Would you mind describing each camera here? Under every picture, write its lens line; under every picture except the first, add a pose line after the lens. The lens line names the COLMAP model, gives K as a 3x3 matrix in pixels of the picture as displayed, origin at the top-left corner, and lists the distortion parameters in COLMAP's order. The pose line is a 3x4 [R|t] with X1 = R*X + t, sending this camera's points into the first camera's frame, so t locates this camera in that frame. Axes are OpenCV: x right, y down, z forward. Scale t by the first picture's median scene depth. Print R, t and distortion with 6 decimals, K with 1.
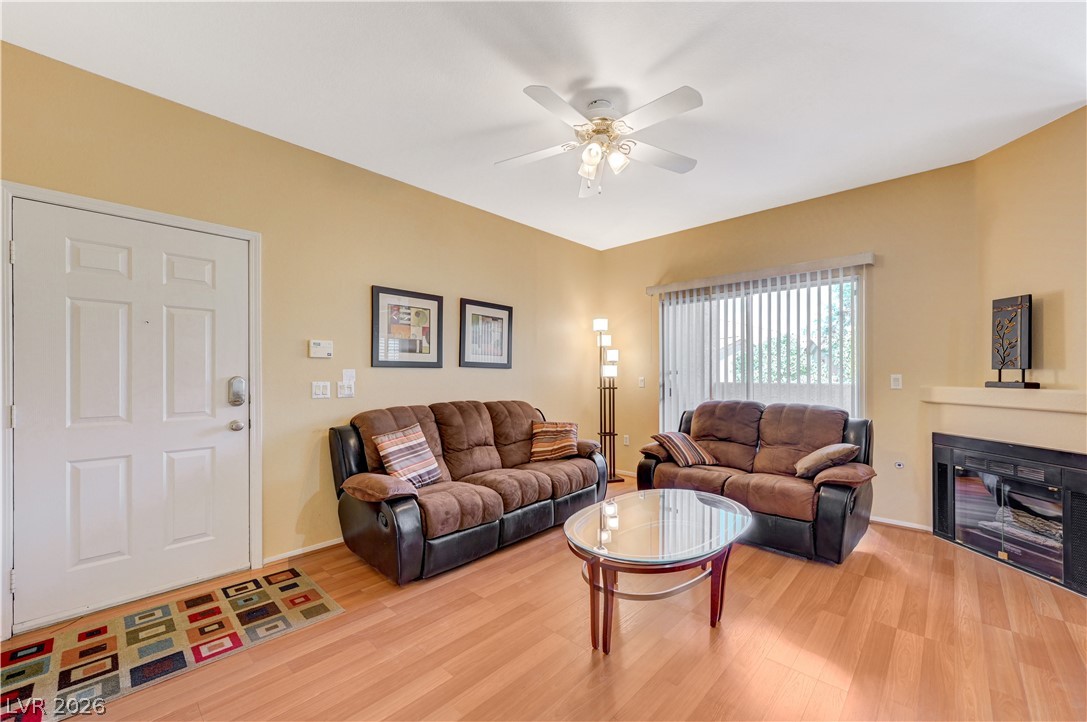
lens RADIAL K [[428.3, 0, 547.0], [0, 428.3, 373.2], [0, 0, 1]] dist [0.000865, 0.000592]
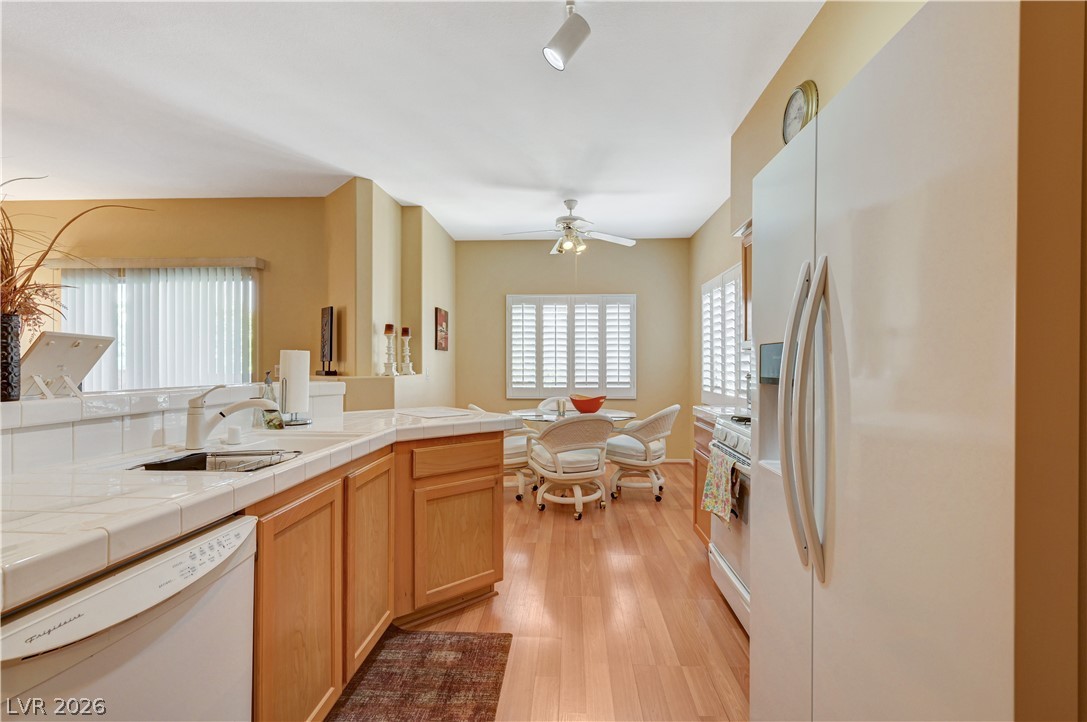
lens RADIAL K [[506.2, 0, 547.2], [0, 506.2, 366.1], [0, 0, 1]] dist [0.001660, 0.001144]
pose [[0.760325, 0.002843, 0.649537, 0.510004], [-0.006183, 0.999977, 0.002862, -0.002611], [-0.649514, -0.006192, 0.760325, -0.571790]]
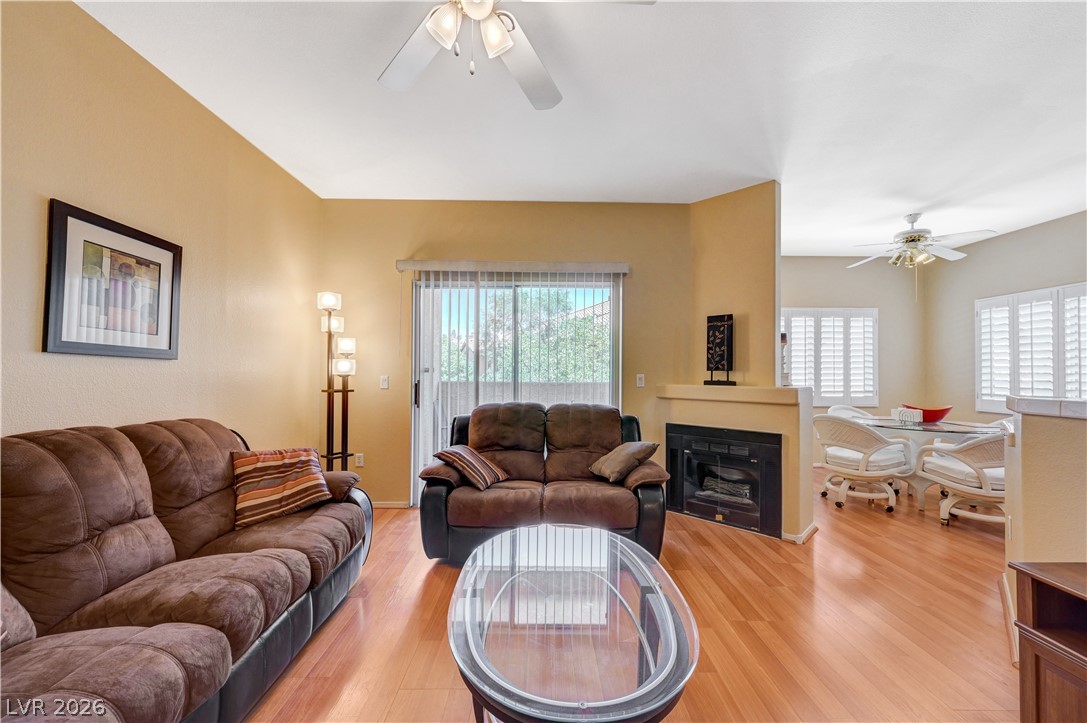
lens RADIAL K [[428.7, 0, 546.3], [0, 428.7, 367.0], [0, 0, 1]] dist [0.000131, 0.000587]
pose [[0.718093, 0.016213, 0.695758, -0.168540], [-0.010400, 0.999867, -0.012566, 0.000460], [-0.695869, 0.001787, 0.718166, 0.383283]]
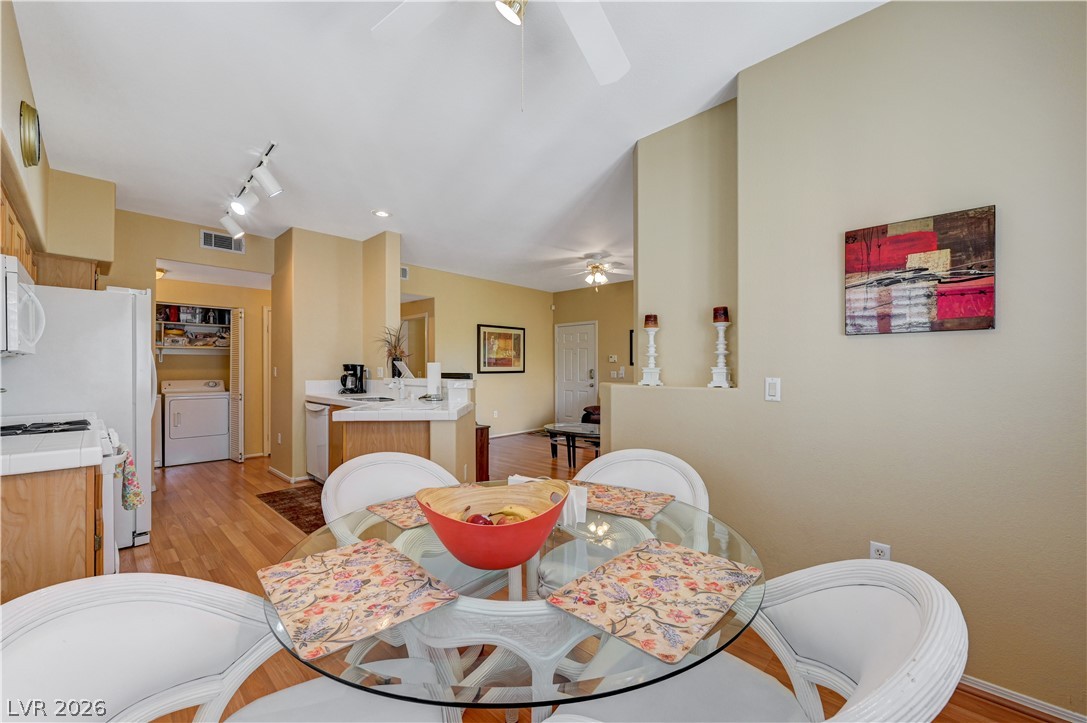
lens RADIAL K [[428.7, 0, 546.3], [0, 428.7, 367.0], [0, 0, 1]] dist [0.000131, 0.000587]
pose [[0.001210, -0.001017, -0.999999, 1.942682], [0.003565, 0.999993, -0.001013, -0.005740], [0.999993, -0.003564, 0.001213, 0.557398]]
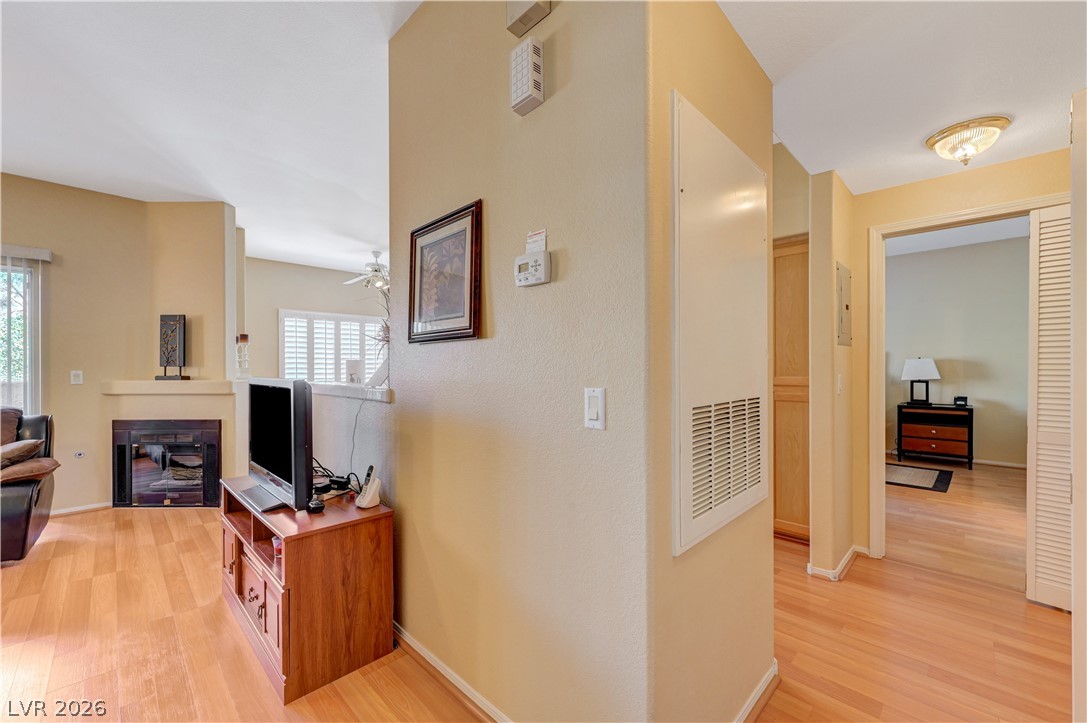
lens RADIAL K [[434.3, 0, 544.7], [0, 434.3, 368.8], [0, 0, 1]] dist [0.001047, 0.000188]
pose [[0.027953, 0.001945, 0.999607, -0.255839], [0.000833, 0.999998, -0.001969, 0.001410], [-0.999609, 0.000887, 0.027951, -0.213921]]
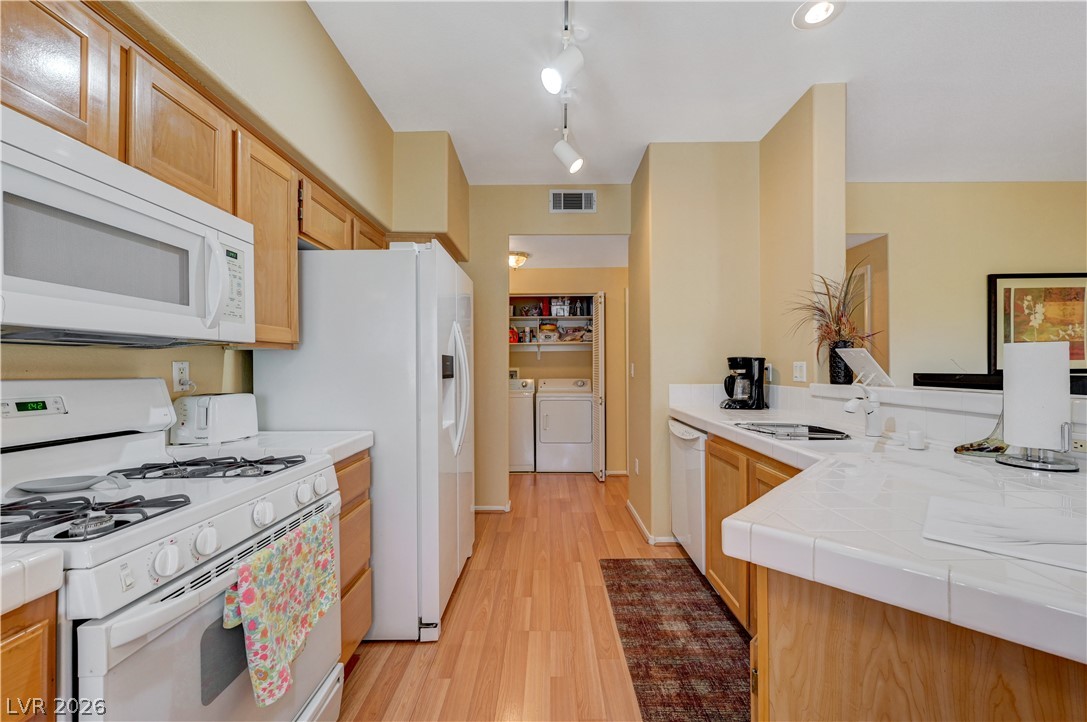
lens RADIAL K [[428.7, 0, 546.3], [0, 428.7, 366.5], [0, 0, 1]] dist [0.000131, 0.000587]
pose [[-0.729992, 0.005060, -0.683437, 1.281274], [0.008201, 0.999965, -0.001356, -0.002906], [0.683406, -0.006595, -0.730009, 0.218934]]
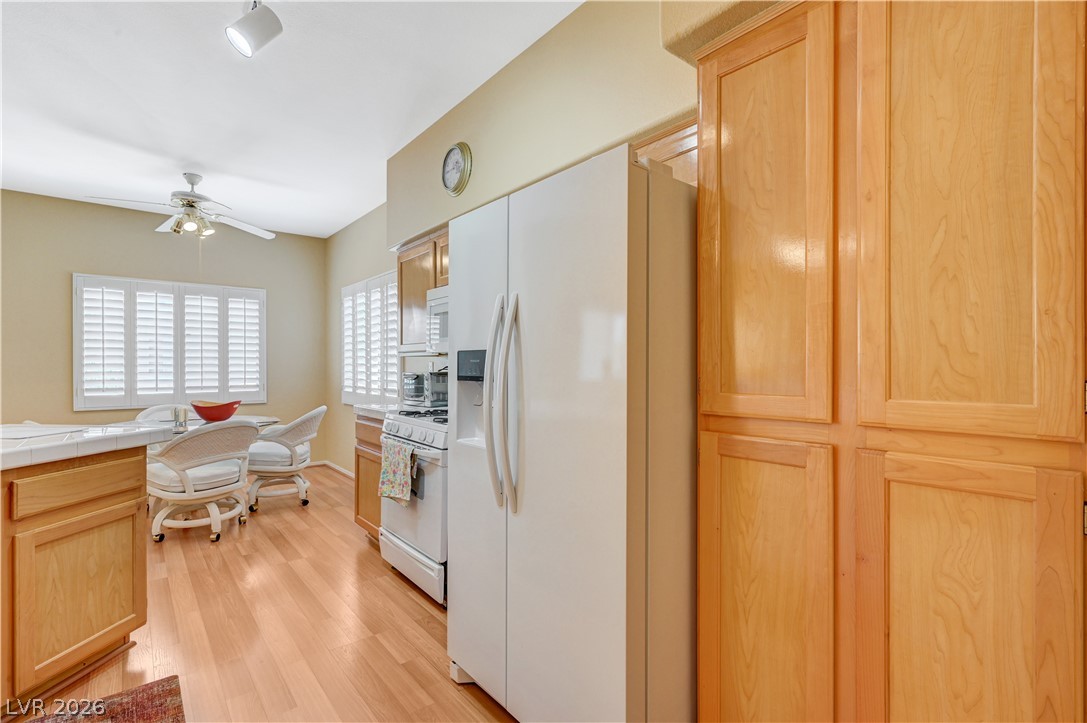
lens RADIAL K [[506.2, 0, 547.2], [0, 506.2, 366.6], [0, 0, 1]] dist [0.001660, 0.001144]
pose [[0.123492, 0.002196, 0.992343, 0.369393], [-0.003948, 0.999991, -0.001721, -0.002883], [-0.992338, -0.003706, 0.123500, -0.526493]]
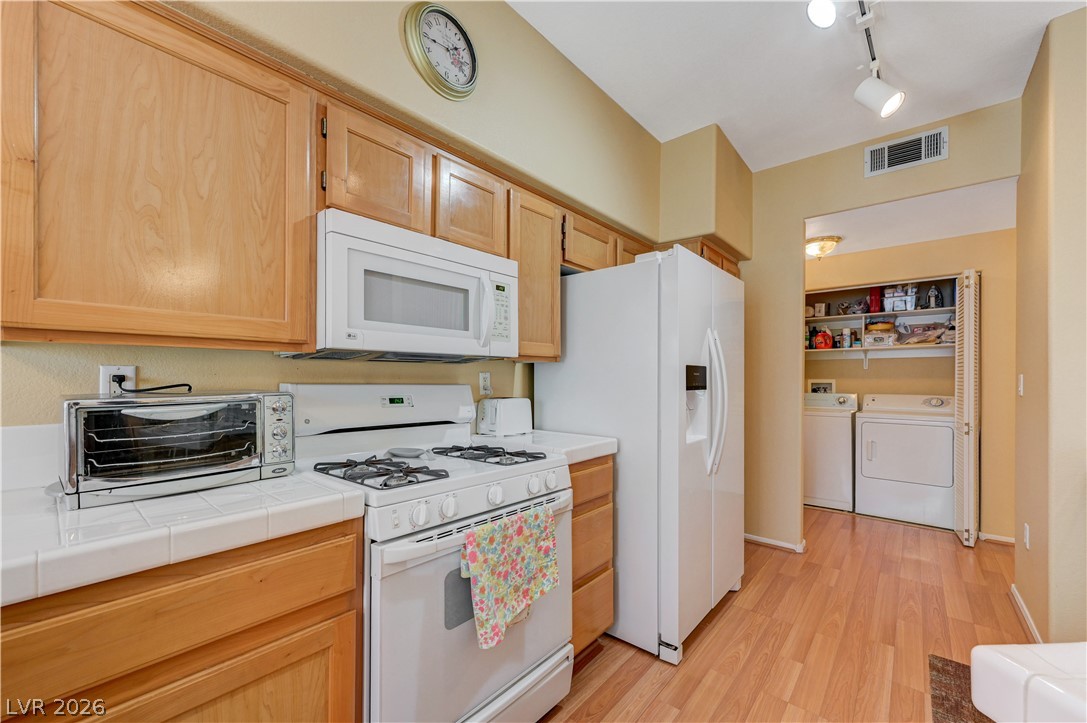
lens RADIAL K [[434.2, 0, 545.8], [0, 434.2, 377.0], [0, 0, 1]] dist [0.000787, 0.000269]
pose [[-0.998664, -0.000783, -0.051660, 1.187813], [-0.000578, 0.999992, -0.003984, -0.003022], [0.051663, -0.003949, -0.998657, 0.245268]]
